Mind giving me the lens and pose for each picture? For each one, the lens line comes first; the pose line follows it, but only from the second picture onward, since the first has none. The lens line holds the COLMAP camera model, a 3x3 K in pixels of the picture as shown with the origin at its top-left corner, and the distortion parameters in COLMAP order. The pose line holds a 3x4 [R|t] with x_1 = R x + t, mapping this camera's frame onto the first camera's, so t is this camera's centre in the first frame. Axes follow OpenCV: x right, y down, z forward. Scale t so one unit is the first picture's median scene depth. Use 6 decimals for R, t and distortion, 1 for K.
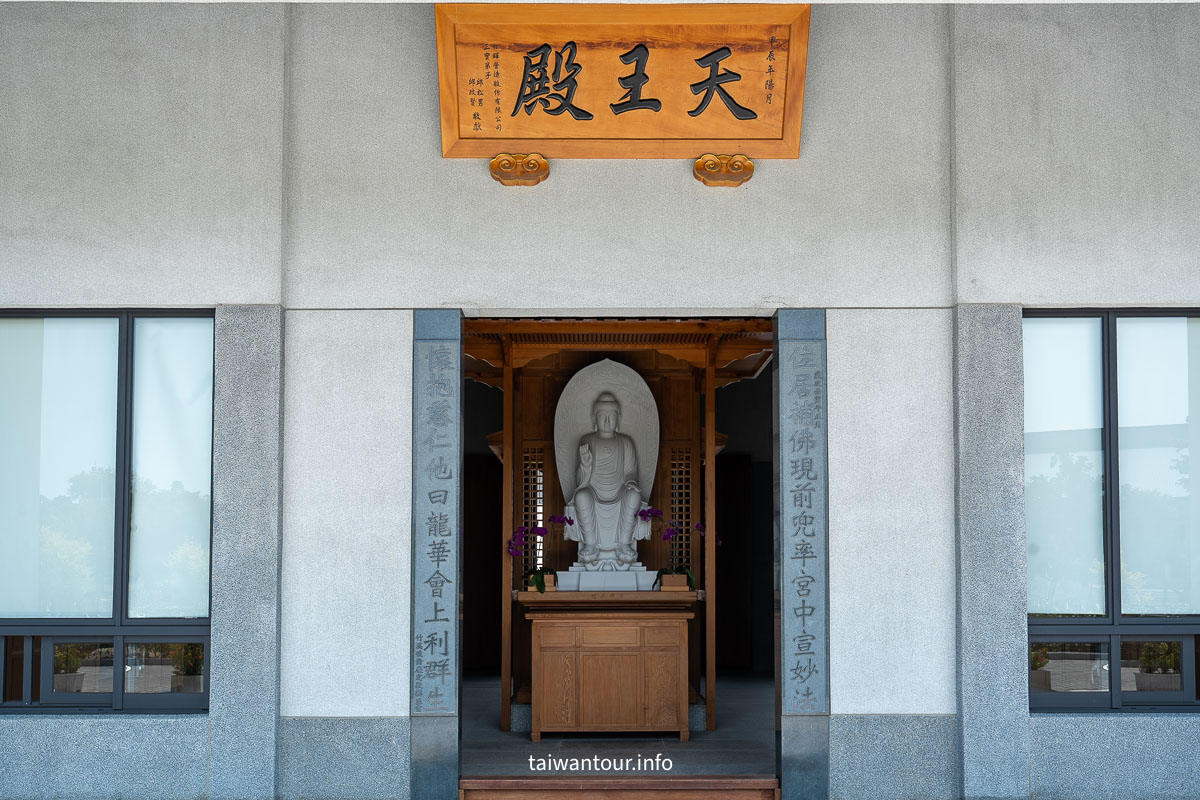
lens RADIAL K [[930.5, 0, 627.0], [0, 930.5, 396.2], [0, 0, 1]] dist [0.049348, 0.000622]
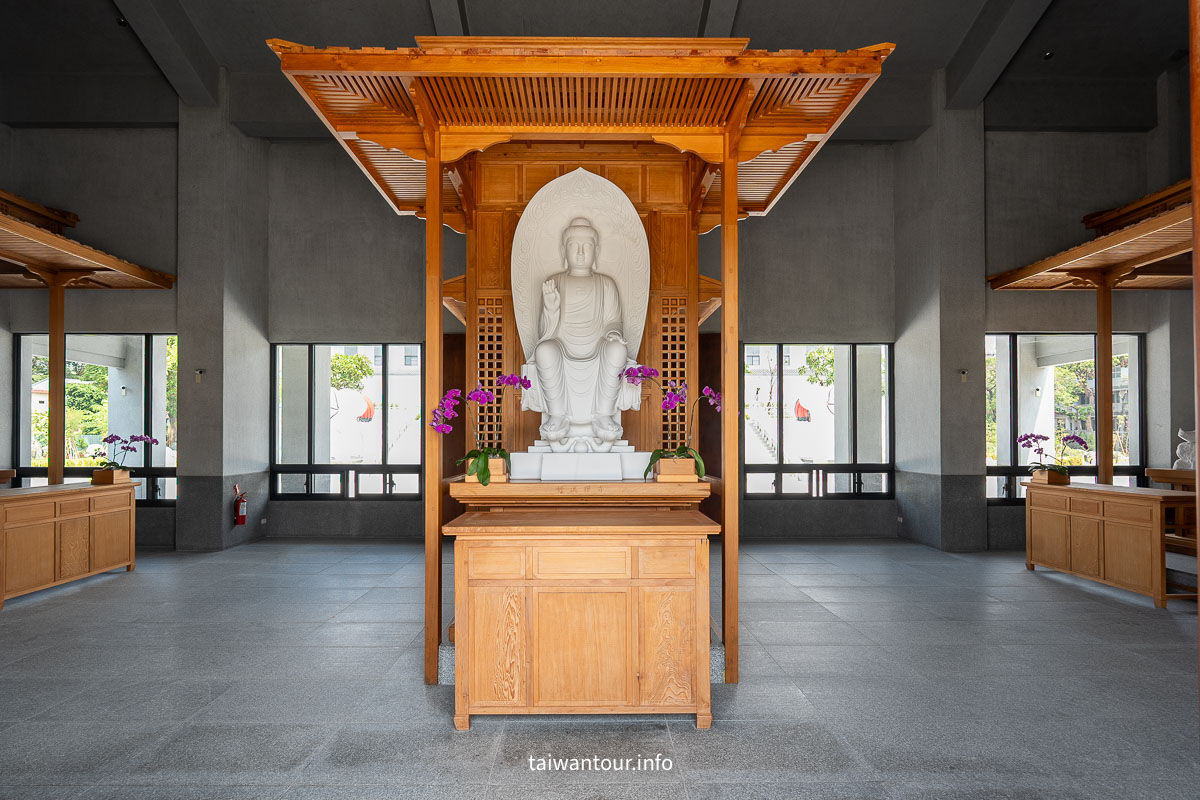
lens RADIAL K [[588.4, 0, 600.0], [0, 588.4, 400.0], [0, 0, 1]] dist [0.000225, 0.000000]
pose [[0.999991, -0.000079, -0.004203, -0.004296], [0.000587, 0.992636, 0.121131, 0.091659], [0.004163, -0.121133, 0.992628, 0.550773]]
